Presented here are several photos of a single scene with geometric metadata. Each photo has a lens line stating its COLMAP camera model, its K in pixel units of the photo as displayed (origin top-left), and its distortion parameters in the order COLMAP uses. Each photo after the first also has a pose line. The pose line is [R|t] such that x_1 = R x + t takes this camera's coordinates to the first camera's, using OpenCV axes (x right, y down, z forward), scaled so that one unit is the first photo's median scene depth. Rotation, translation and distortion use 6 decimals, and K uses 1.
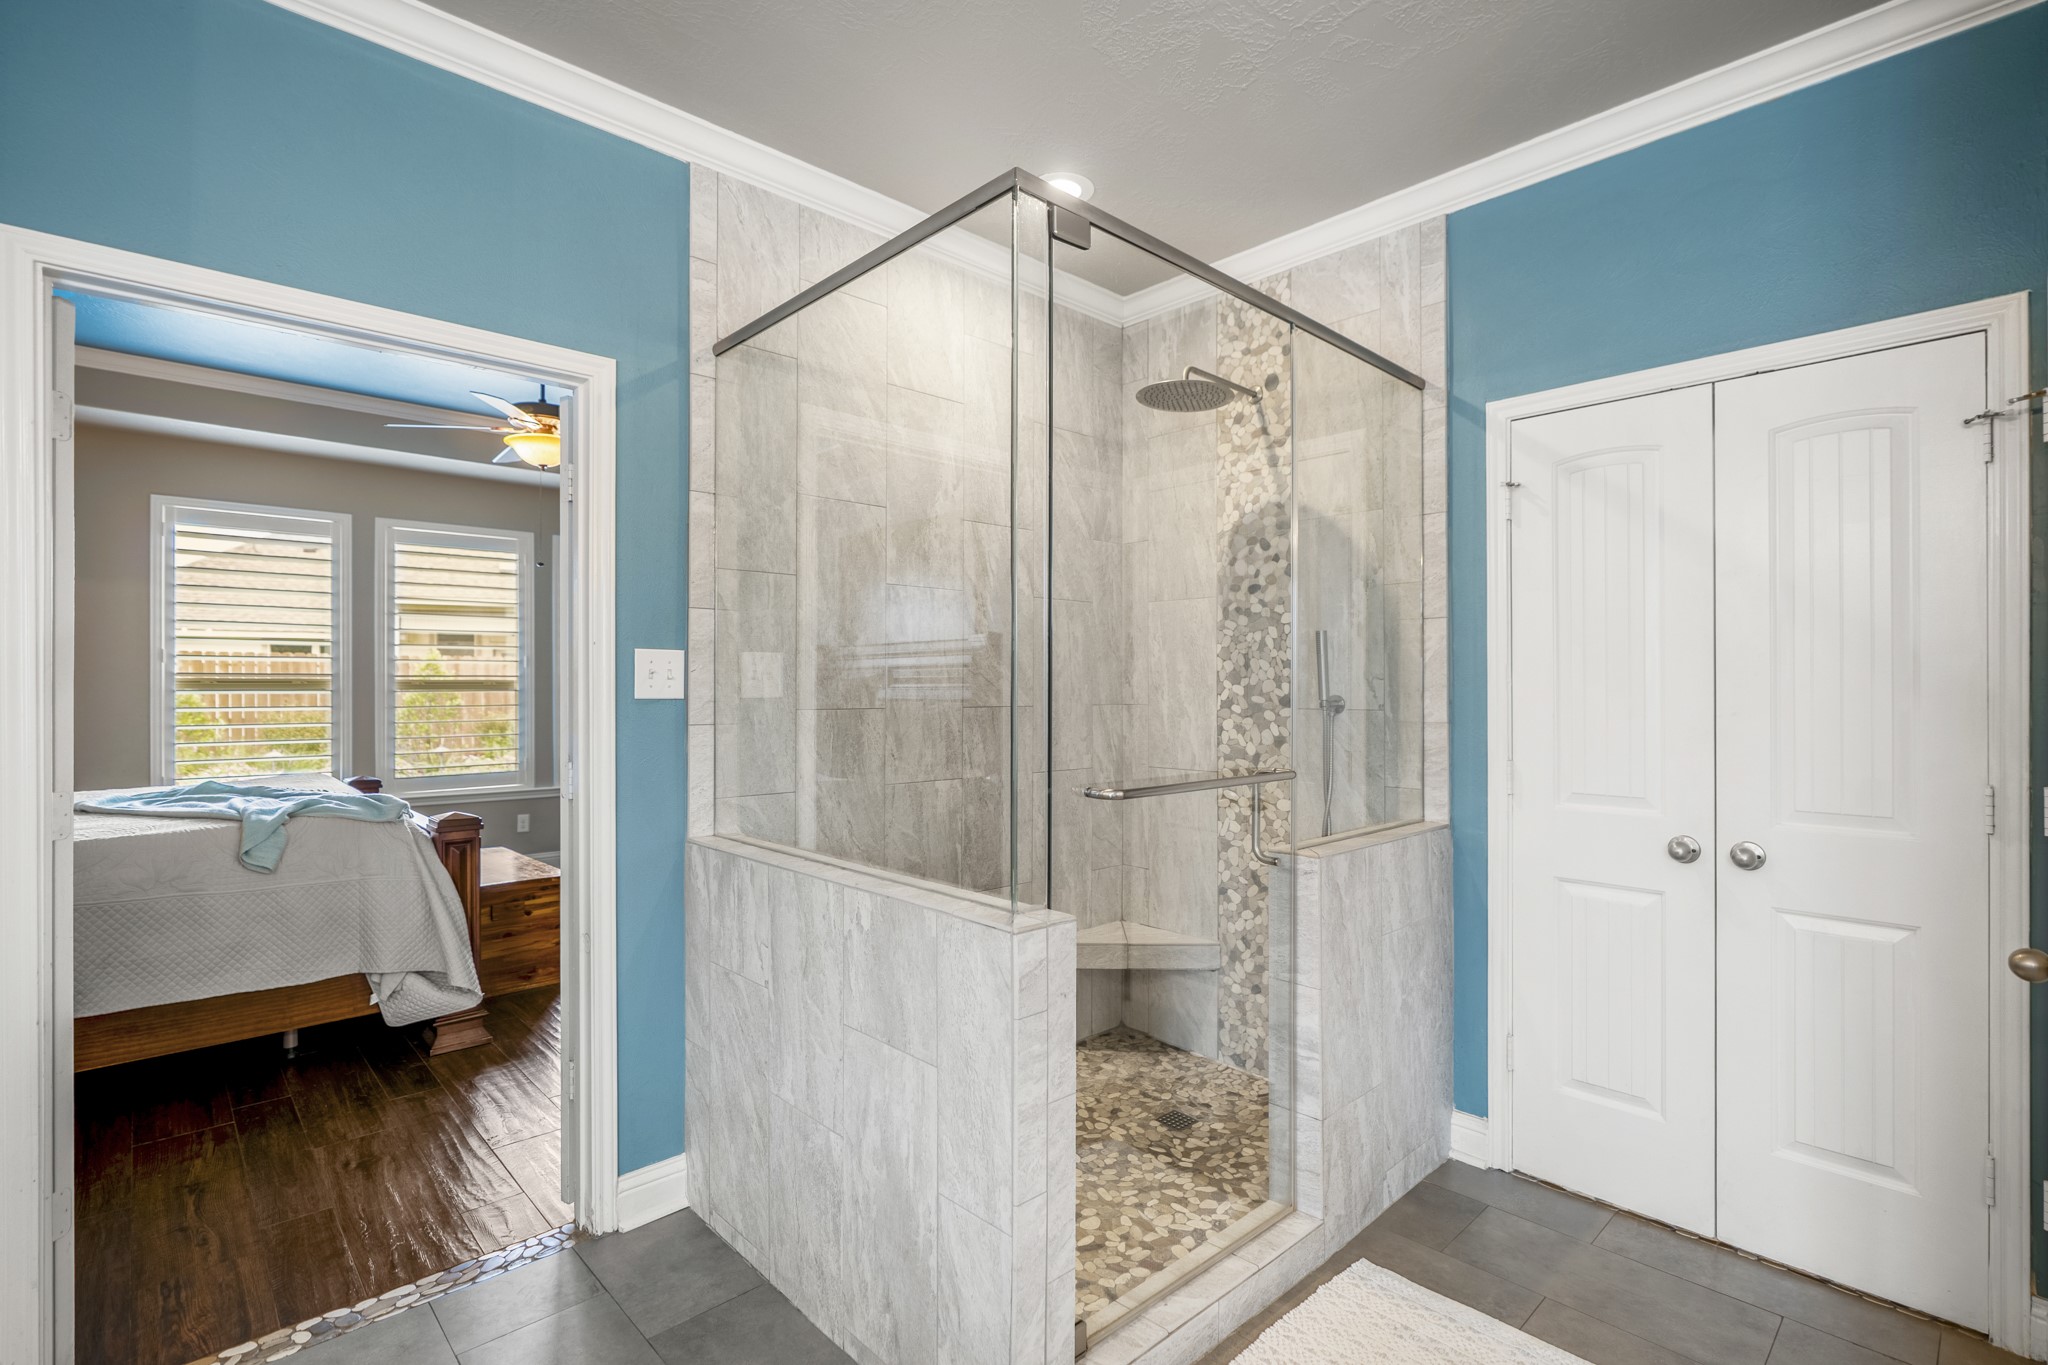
lens RADIAL K [[957.1, 0, 1025.3], [0, 957.1, 683.5], [0, 0, 1]] dist [-0.005811, 0.000658]
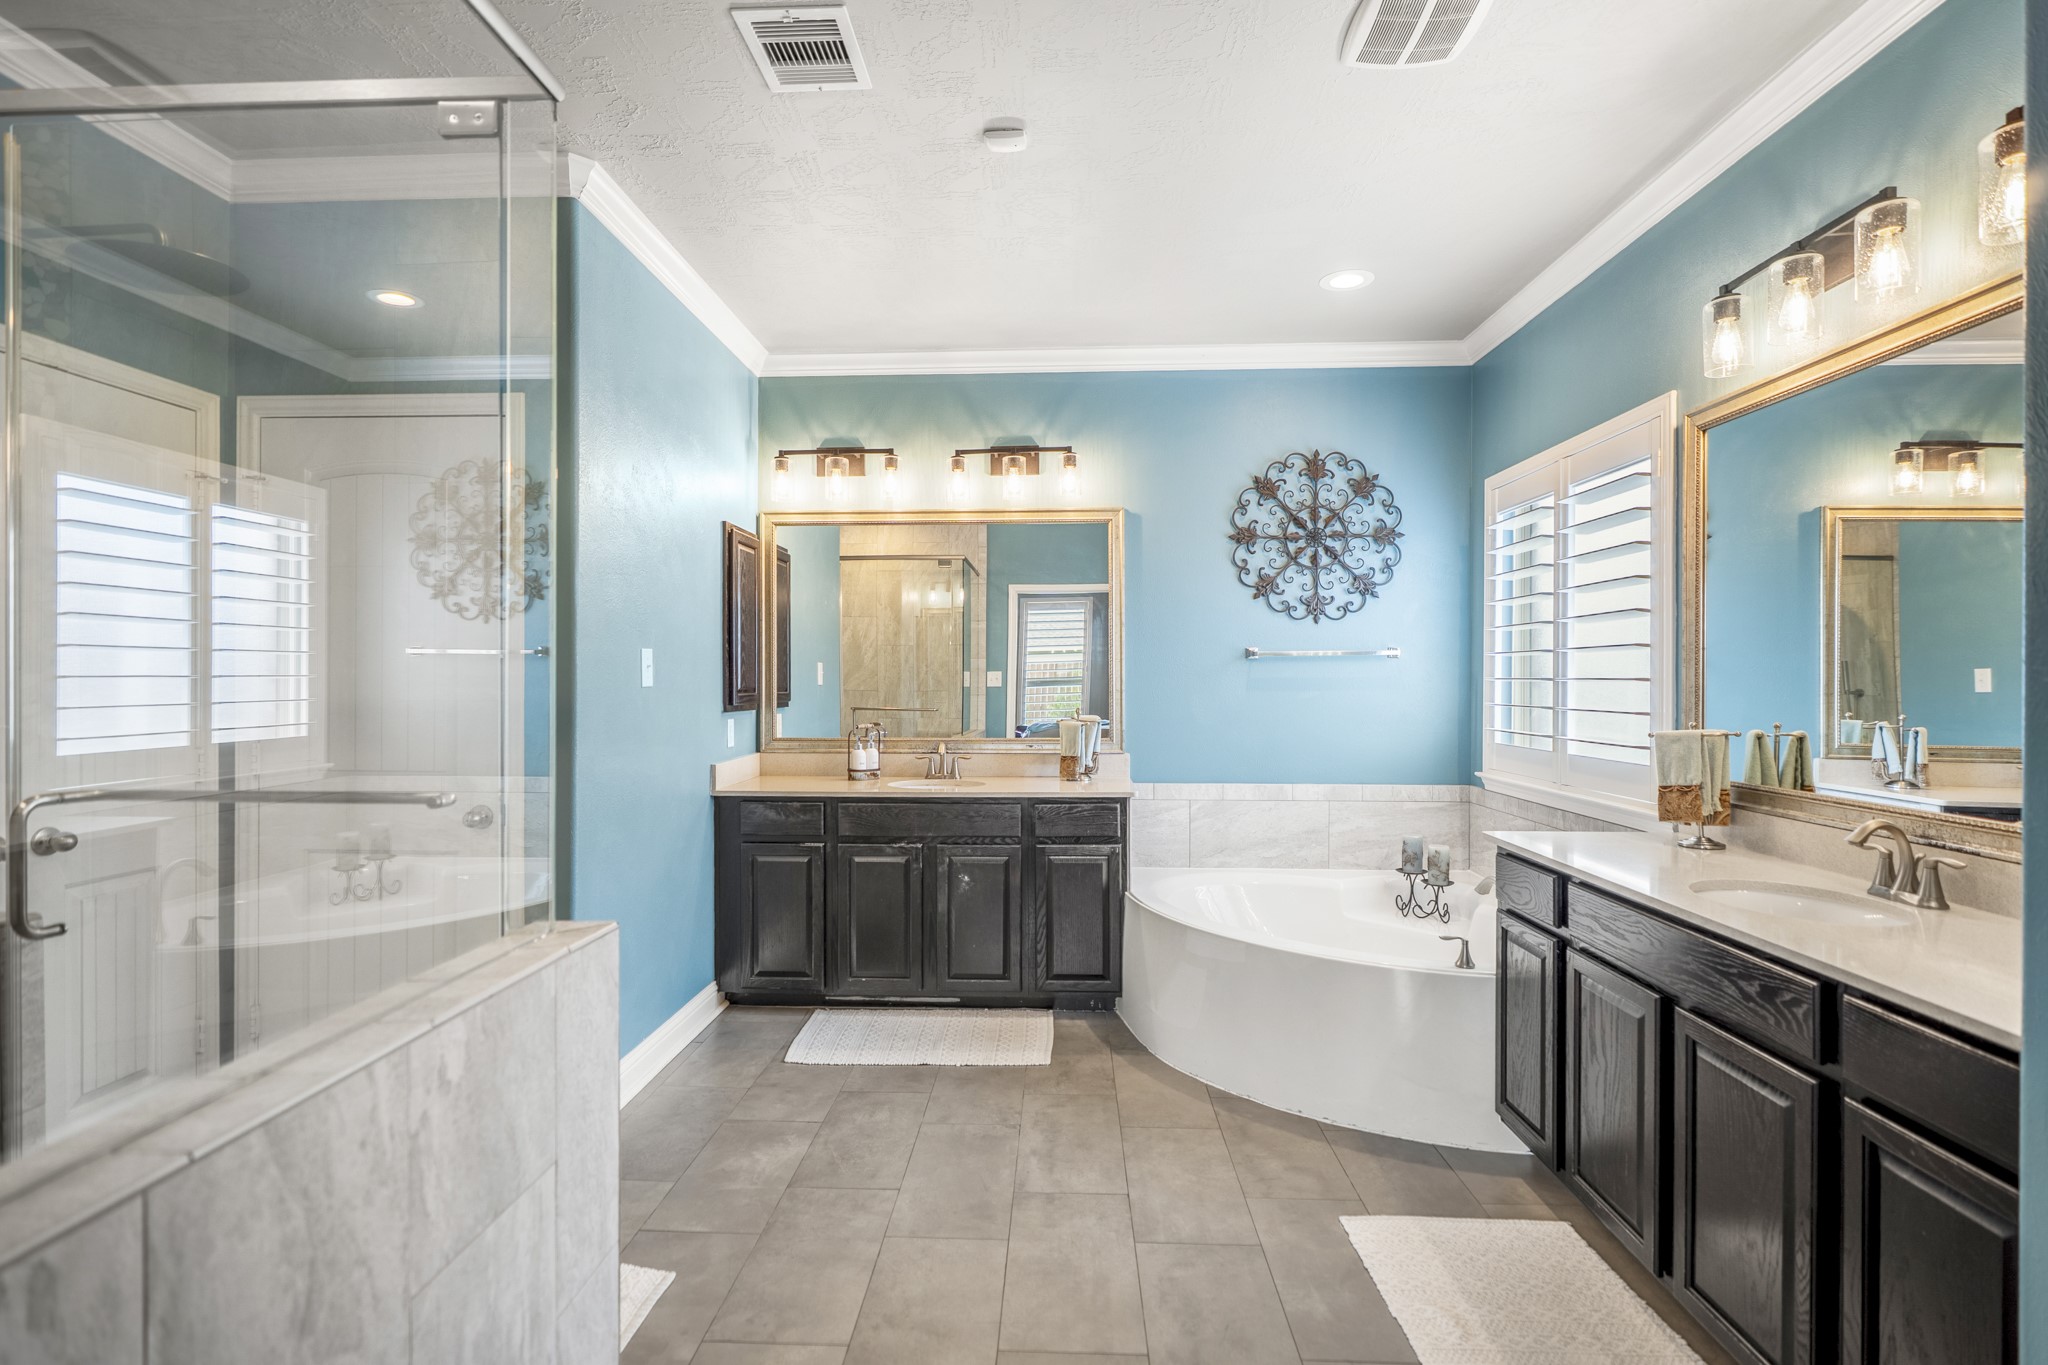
lens RADIAL K [[957.1, 0, 1020.8], [0, 957.1, 681.6], [0, 0, 1]] dist [-0.005811, 0.000658]
pose [[-0.695567, -0.005032, 0.718444, -0.825458], [-0.006579, 0.999978, 0.000634, 0.006830], [-0.718432, -0.004286, -0.695584, 1.146629]]
